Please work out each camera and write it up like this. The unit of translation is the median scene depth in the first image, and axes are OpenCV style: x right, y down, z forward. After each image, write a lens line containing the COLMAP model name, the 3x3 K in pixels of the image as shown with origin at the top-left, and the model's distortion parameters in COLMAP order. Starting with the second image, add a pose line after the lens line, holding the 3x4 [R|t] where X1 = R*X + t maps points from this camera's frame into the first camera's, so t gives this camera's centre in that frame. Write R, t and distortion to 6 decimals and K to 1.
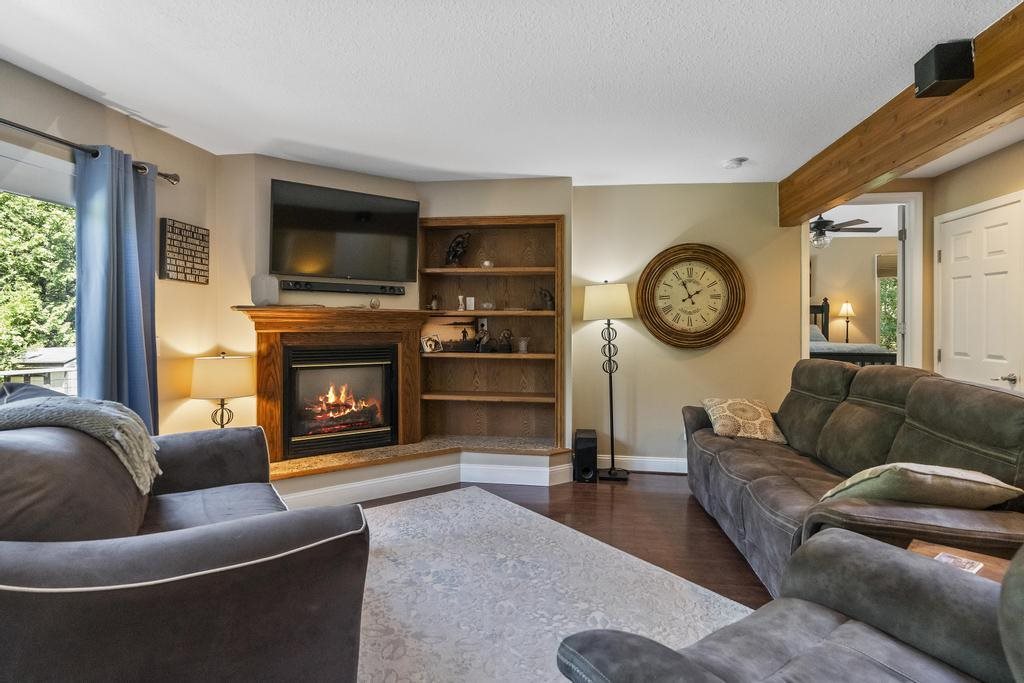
lens RADIAL K [[548.0, 0, 504.3], [0, 548.0, 326.5], [0, 0, 1]] dist [0.002221, 0.001747]
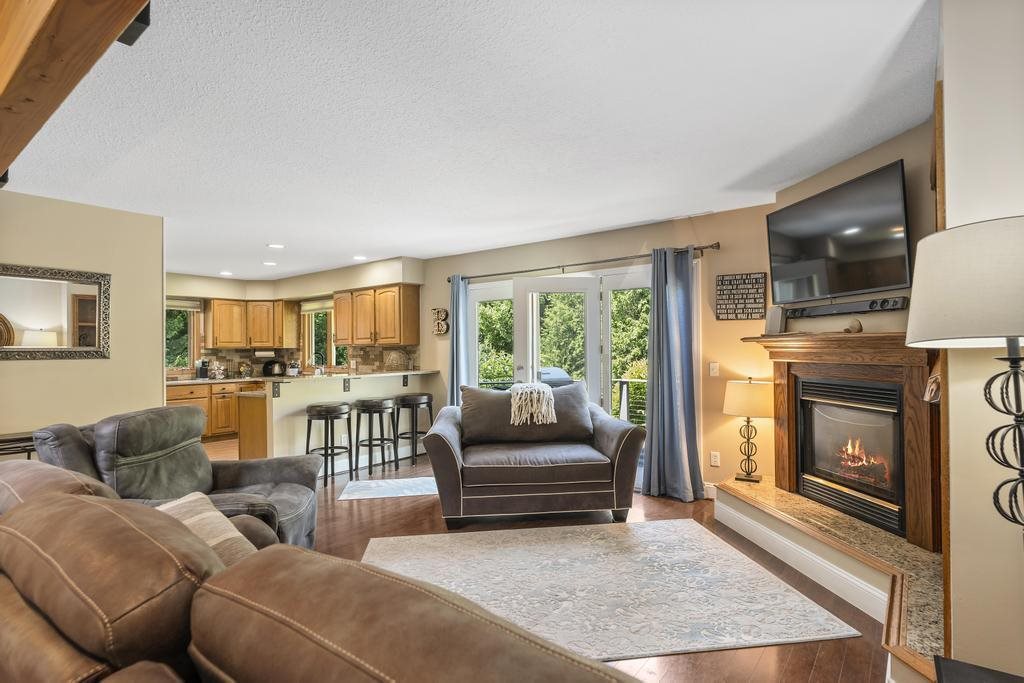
lens RADIAL K [[509.3, 0, 509.3], [0, 509.3, 345.9], [0, 0, 1]] dist [-0.006504, -0.000364]
pose [[-0.486390, -0.004887, -0.873728, 0.578197], [0.003304, 0.999967, -0.007432, -0.011741], [0.873736, -0.006502, -0.486358, 0.904707]]
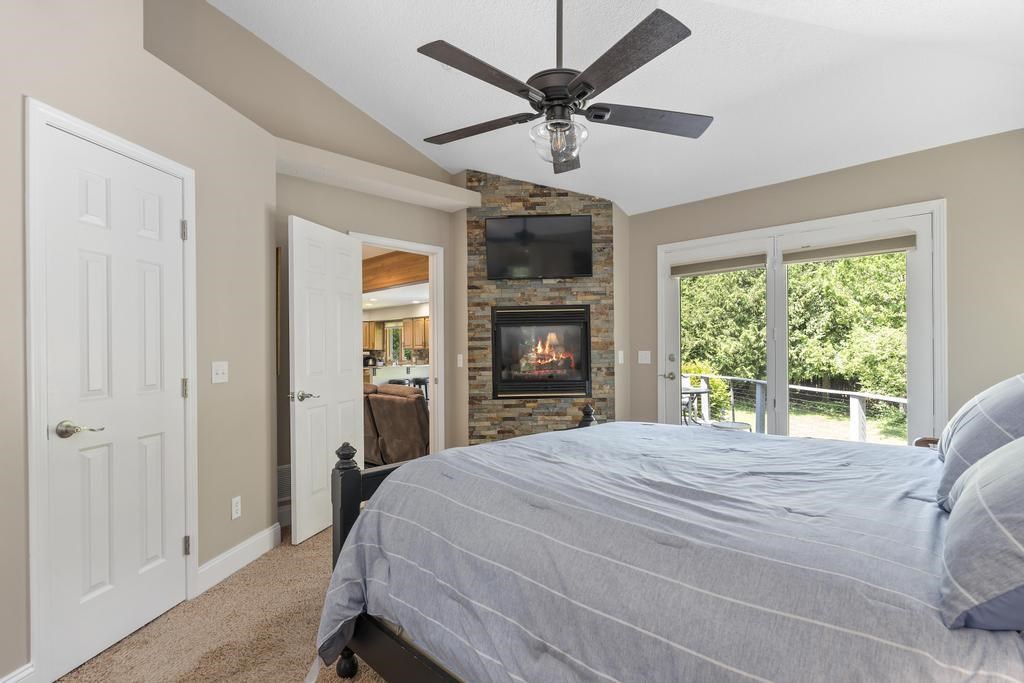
lens RADIAL K [[487.1, 0, 510.5], [0, 487.1, 348.8], [0, 0, 1]] dist [-0.005609, -0.001386]
pose [[-0.595116, 0.008153, -0.803599, 1.292315], [0.003137, 0.999964, 0.007823, -0.048186], [0.803634, 0.002135, -0.595120, 1.764363]]
